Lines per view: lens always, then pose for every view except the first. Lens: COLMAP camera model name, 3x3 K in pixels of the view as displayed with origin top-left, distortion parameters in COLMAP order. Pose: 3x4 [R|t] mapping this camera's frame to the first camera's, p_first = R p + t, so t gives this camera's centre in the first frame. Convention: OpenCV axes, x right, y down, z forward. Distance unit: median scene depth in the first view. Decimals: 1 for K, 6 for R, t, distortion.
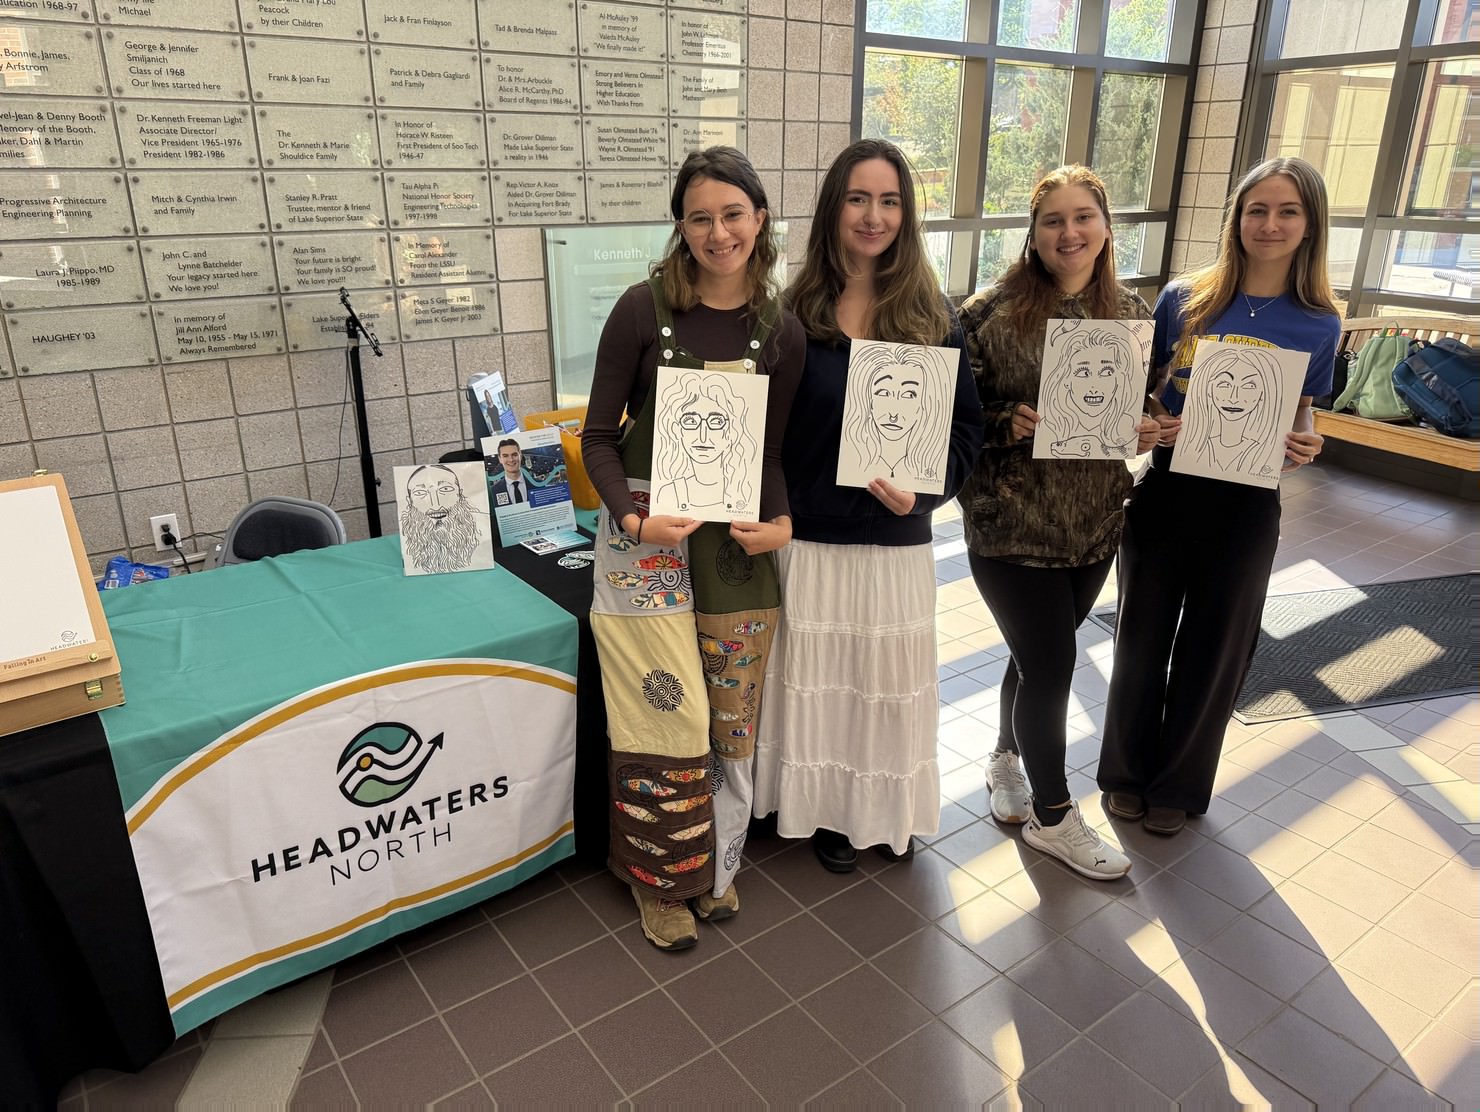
lens RADIAL K [[1053.9, 0, 742.8], [0, 1053.9, 542.4], [0, 0, 1]] dist [0.029755, -0.038212]
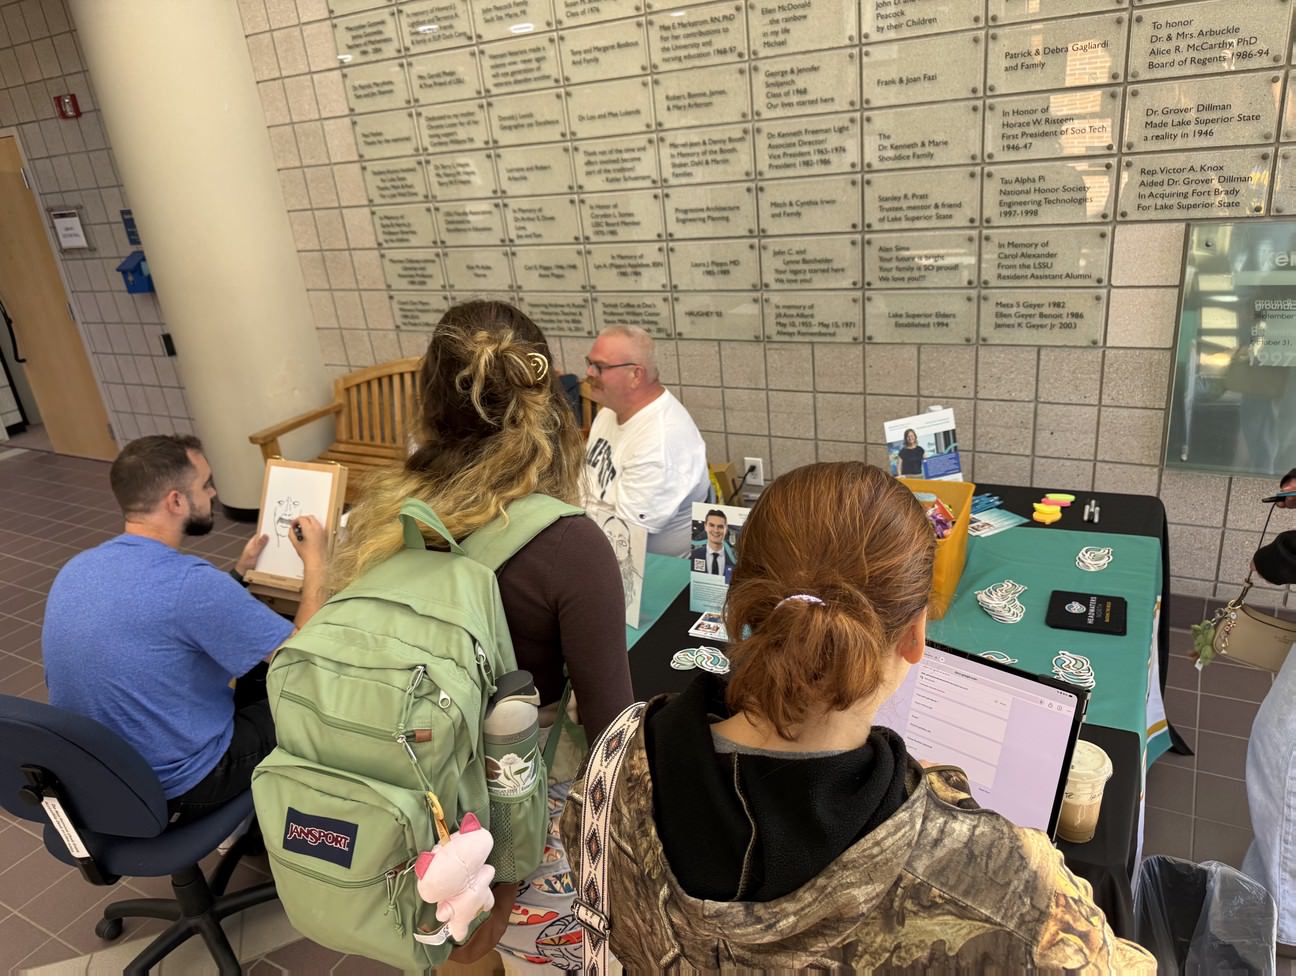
lens RADIAL K [[907.8, 0, 622.4], [0, 907.8, 524.7], [0, 0, 1]] dist [-0.036564, 0.003455]
pose [[0.395097, 0.329028, -0.857694, 0.336490], [-0.200414, 0.942040, 0.269064, -0.213174], [0.896512, 0.065588, 0.438138, 0.410883]]
